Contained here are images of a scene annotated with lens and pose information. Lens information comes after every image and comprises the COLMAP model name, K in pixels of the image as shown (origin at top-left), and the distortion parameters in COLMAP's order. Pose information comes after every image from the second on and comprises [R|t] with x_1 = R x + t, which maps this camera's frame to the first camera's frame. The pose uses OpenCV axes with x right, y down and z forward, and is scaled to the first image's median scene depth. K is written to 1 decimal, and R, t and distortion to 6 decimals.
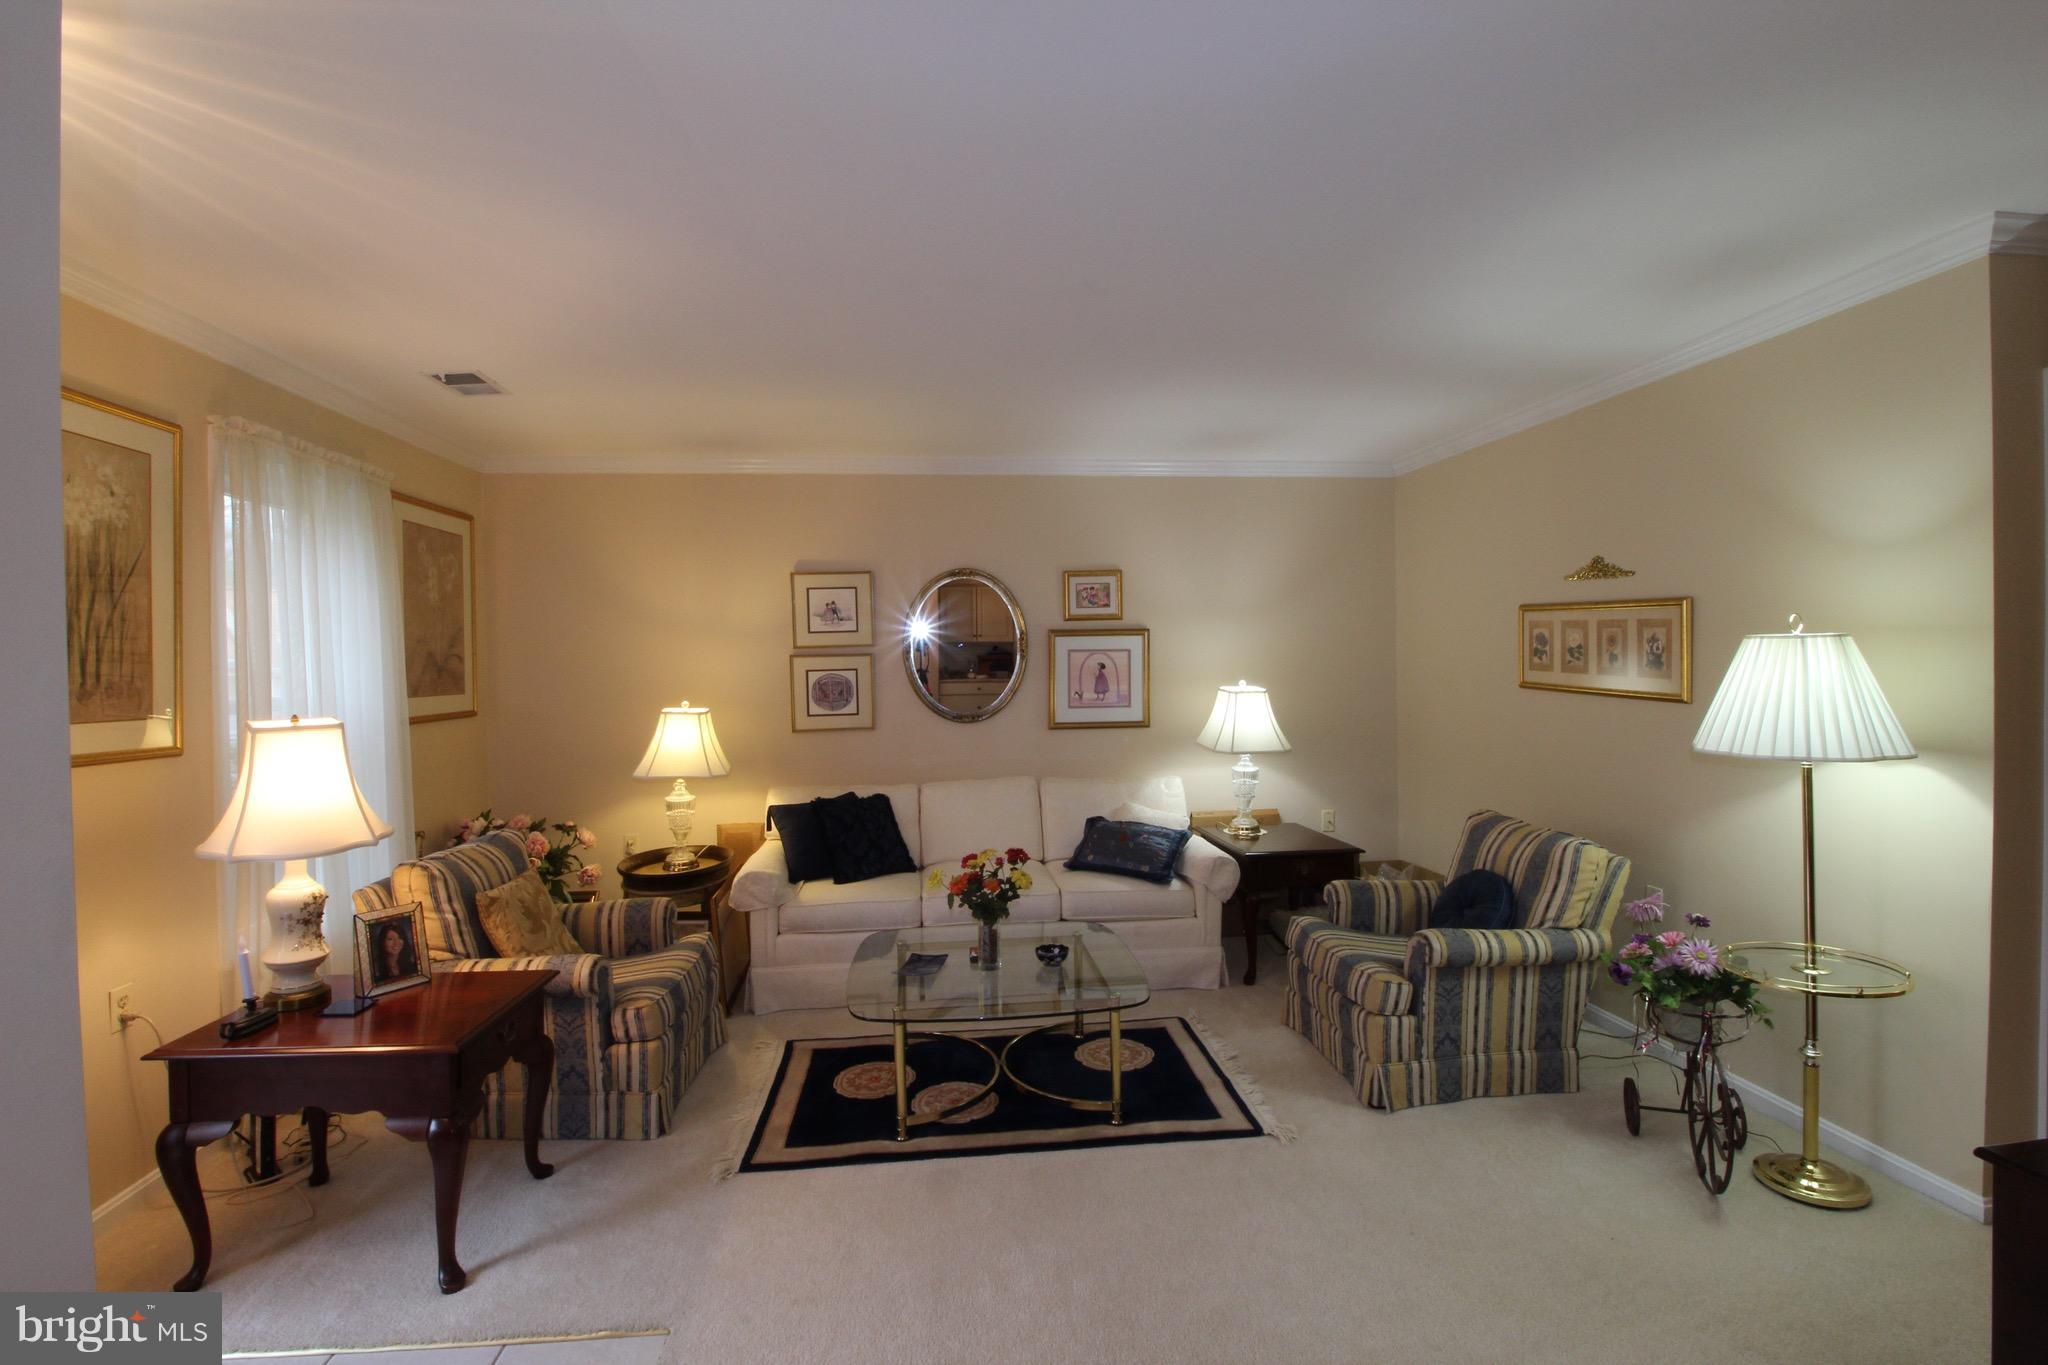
lens RADIAL K [[946.7, 0, 1030.0], [0, 946.7, 674.8], [0, 0, 1]] dist [0.000383, -0.010393]
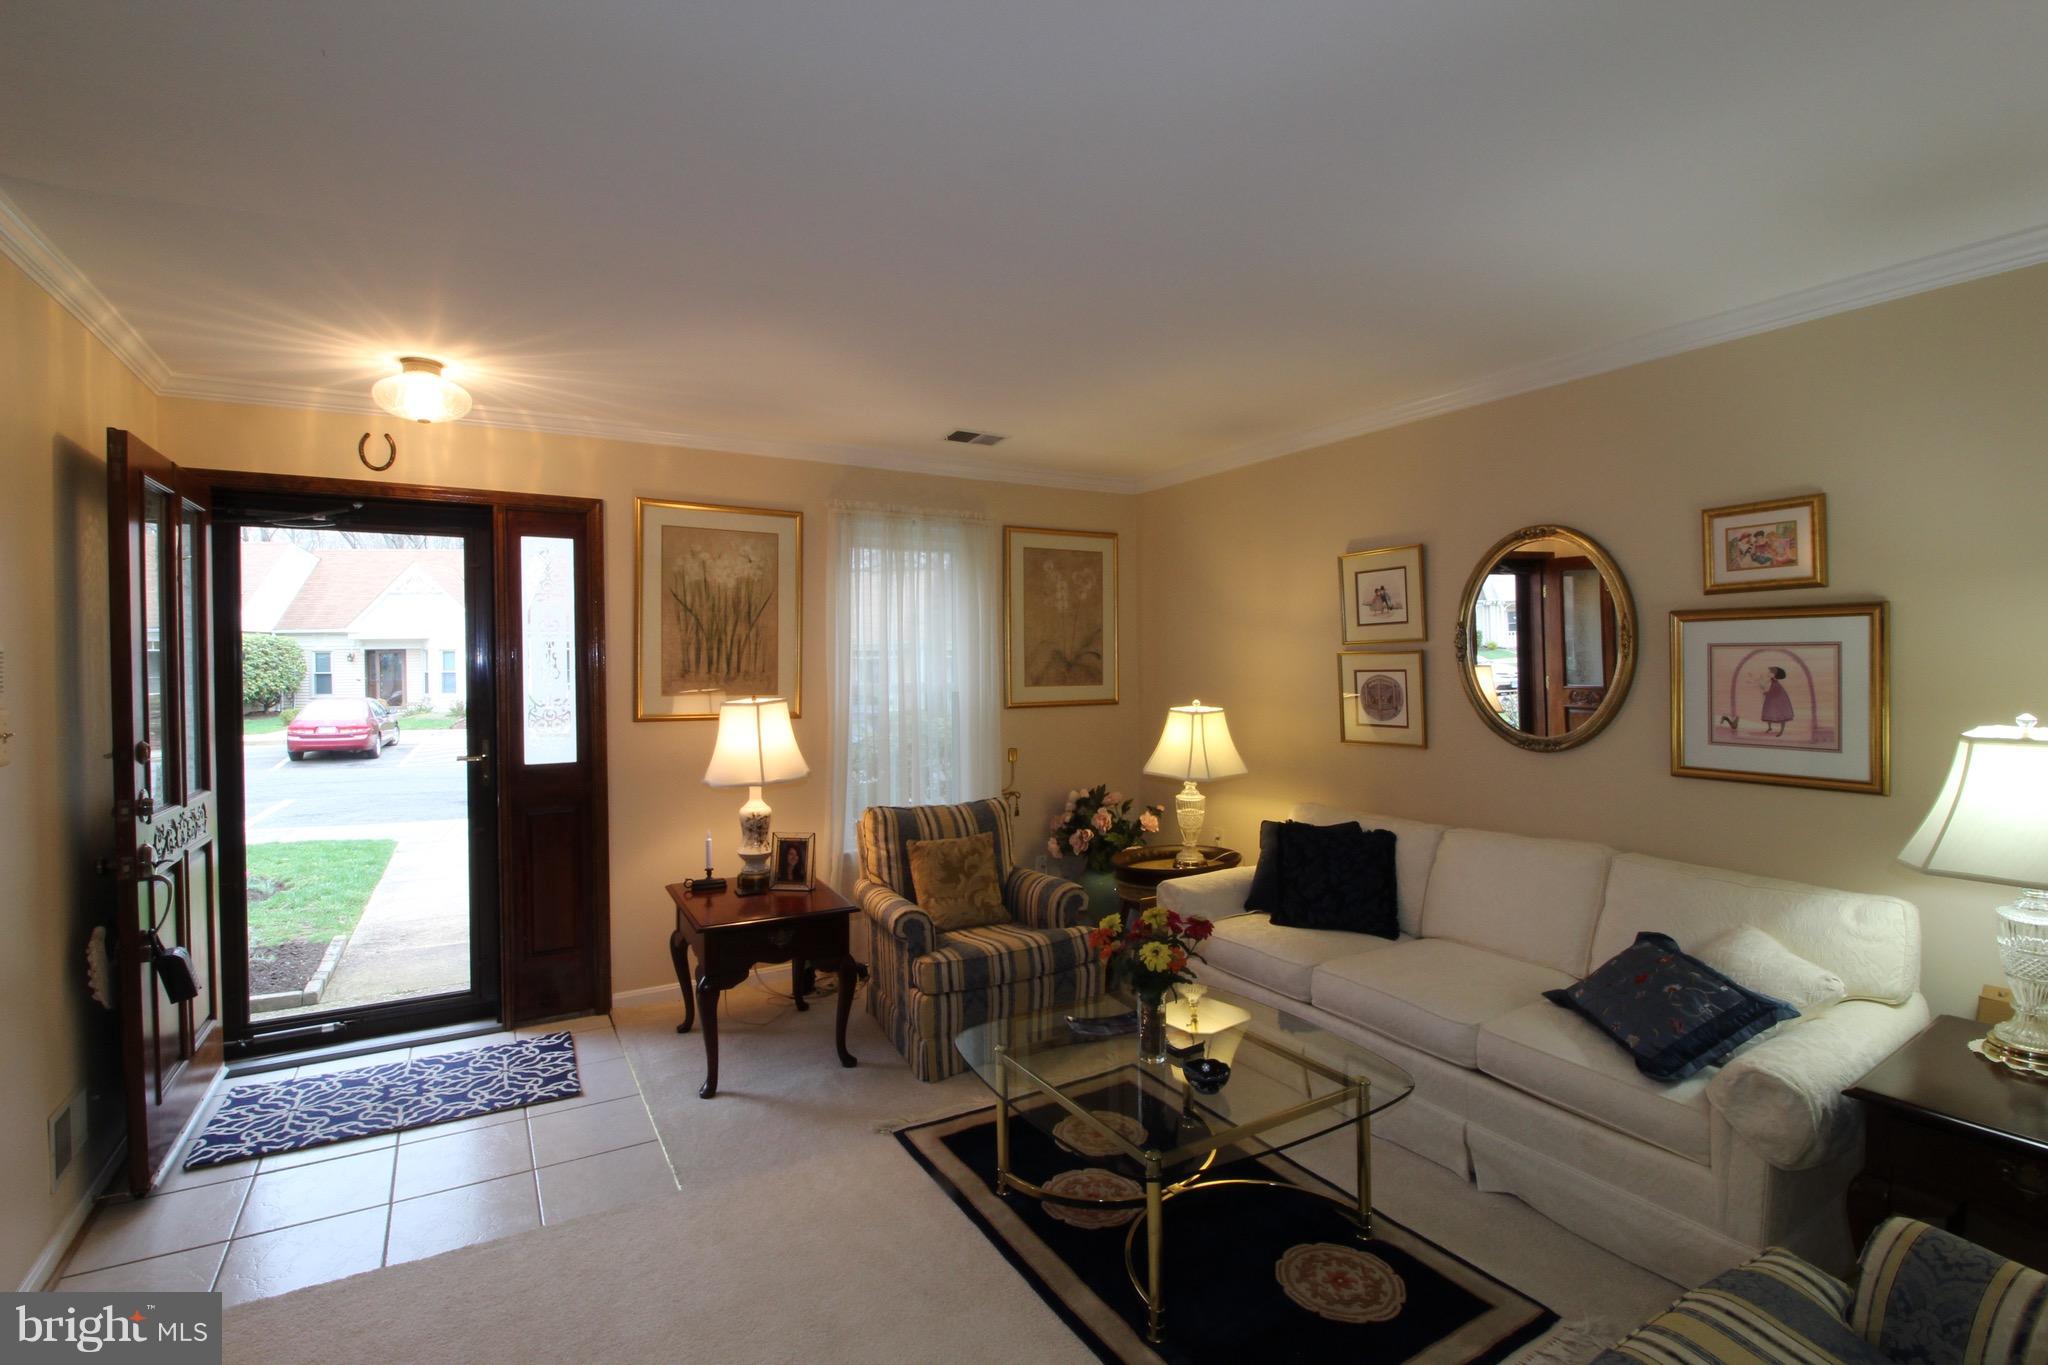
lens RADIAL K [[946.7, 0, 1017.0], [0, 946.7, 670.0], [0, 0, 1]] dist [0.000383, -0.010393]
pose [[0.406953, 0.019306, -0.913245, 0.459369], [-0.012479, 0.999801, 0.015575, -0.016226], [0.913364, 0.005058, 0.407113, 0.429164]]
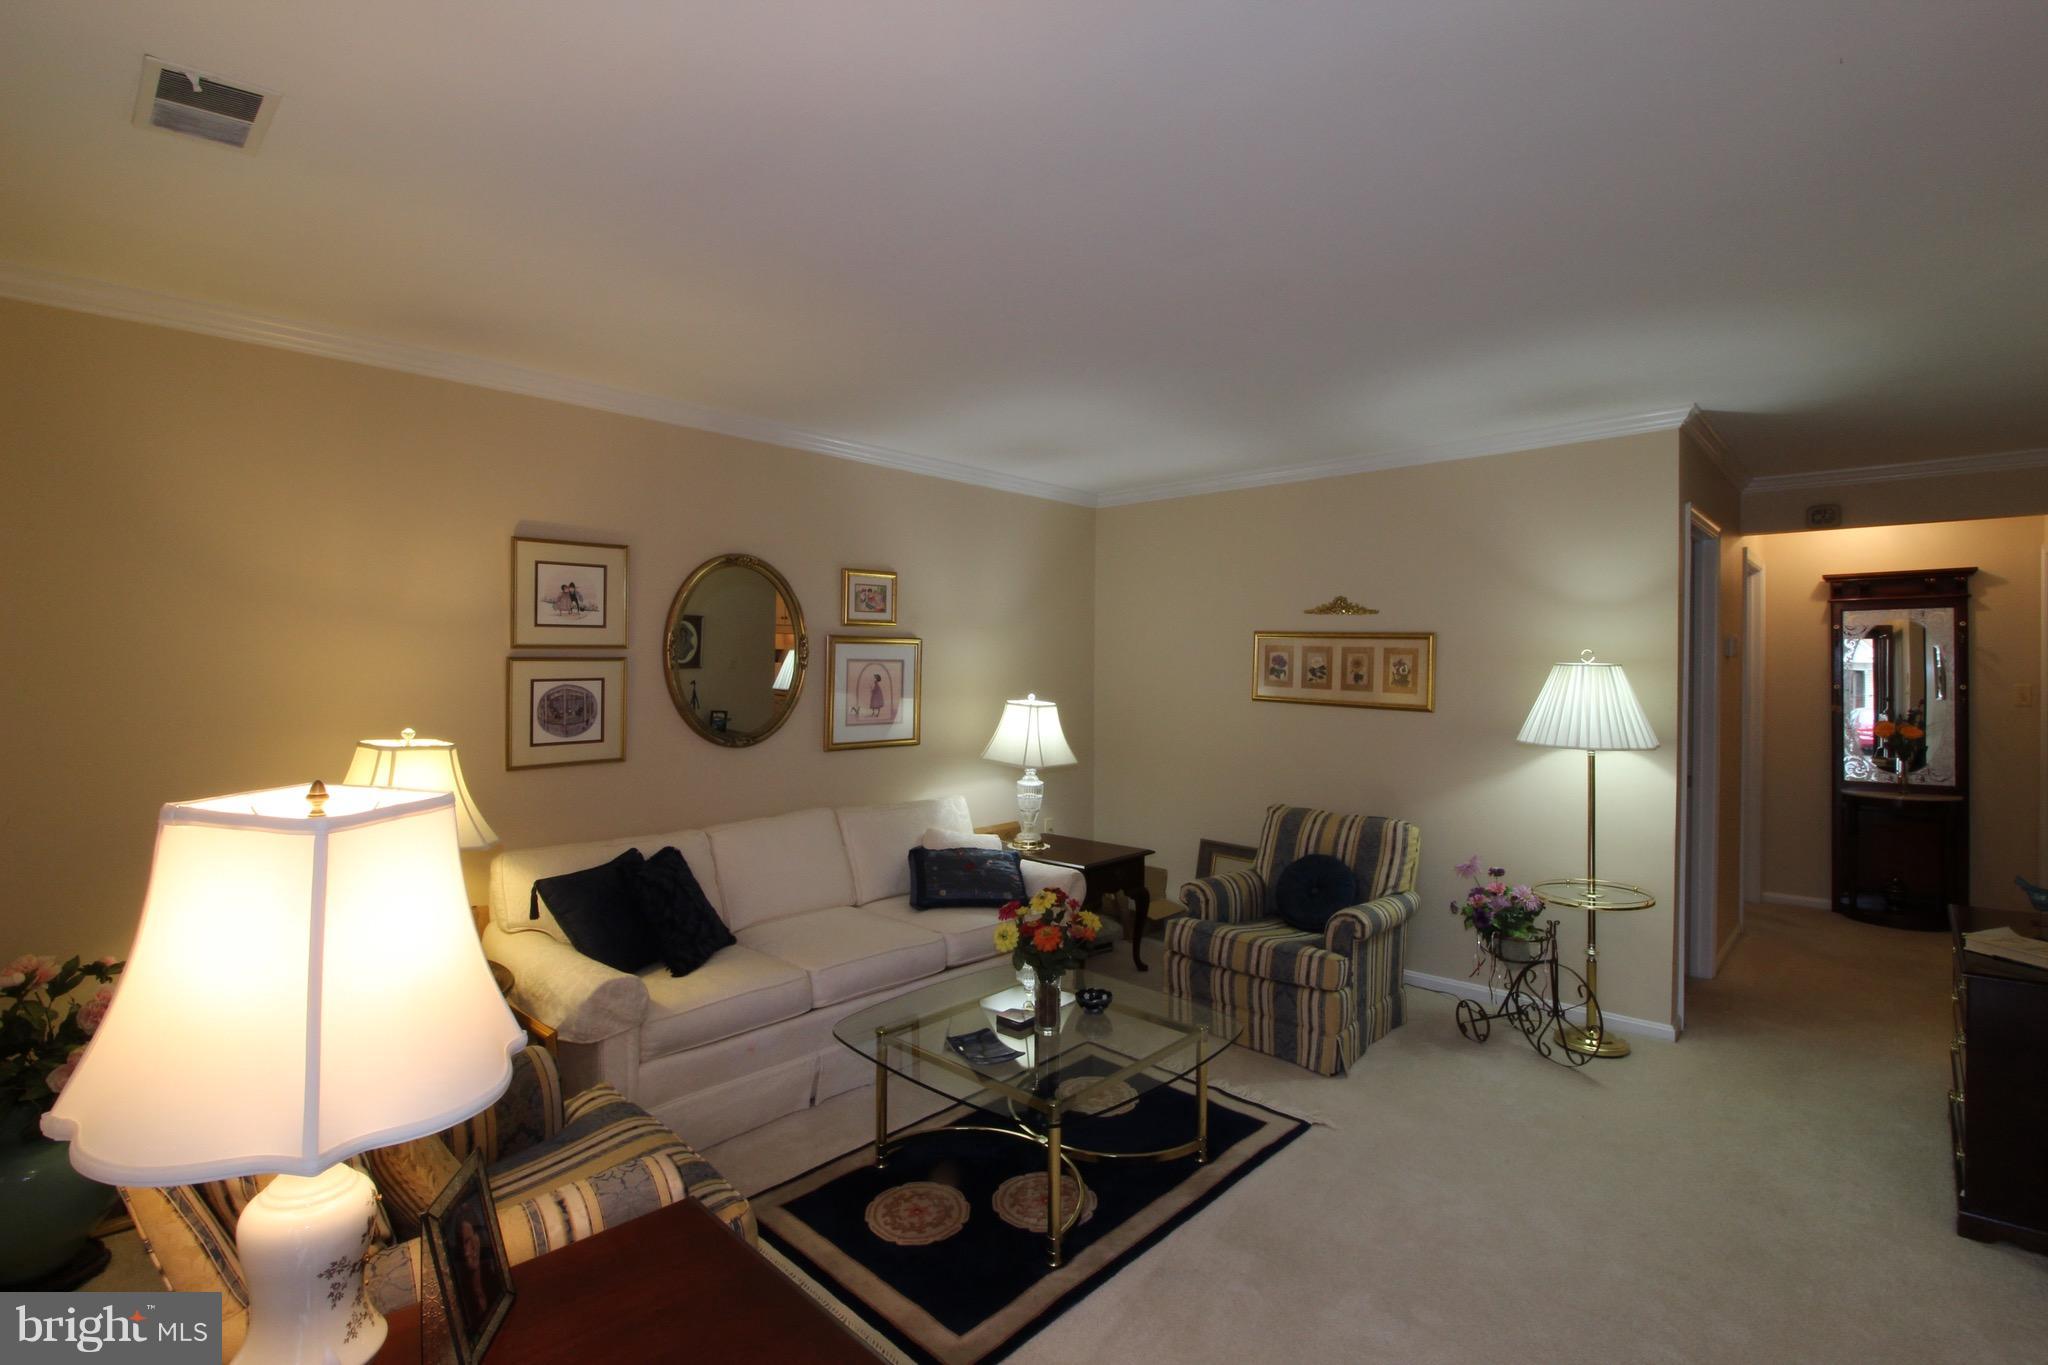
lens RADIAL K [[946.7, 0, 1024.4], [0, 946.7, 670.7], [0, 0, 1]] dist [0.000383, -0.010393]
pose [[0.759173, 0.015805, 0.650697, -0.462370], [-0.005063, 0.999818, -0.018378, -0.000499], [-0.650869, 0.010657, 0.759115, 0.268973]]
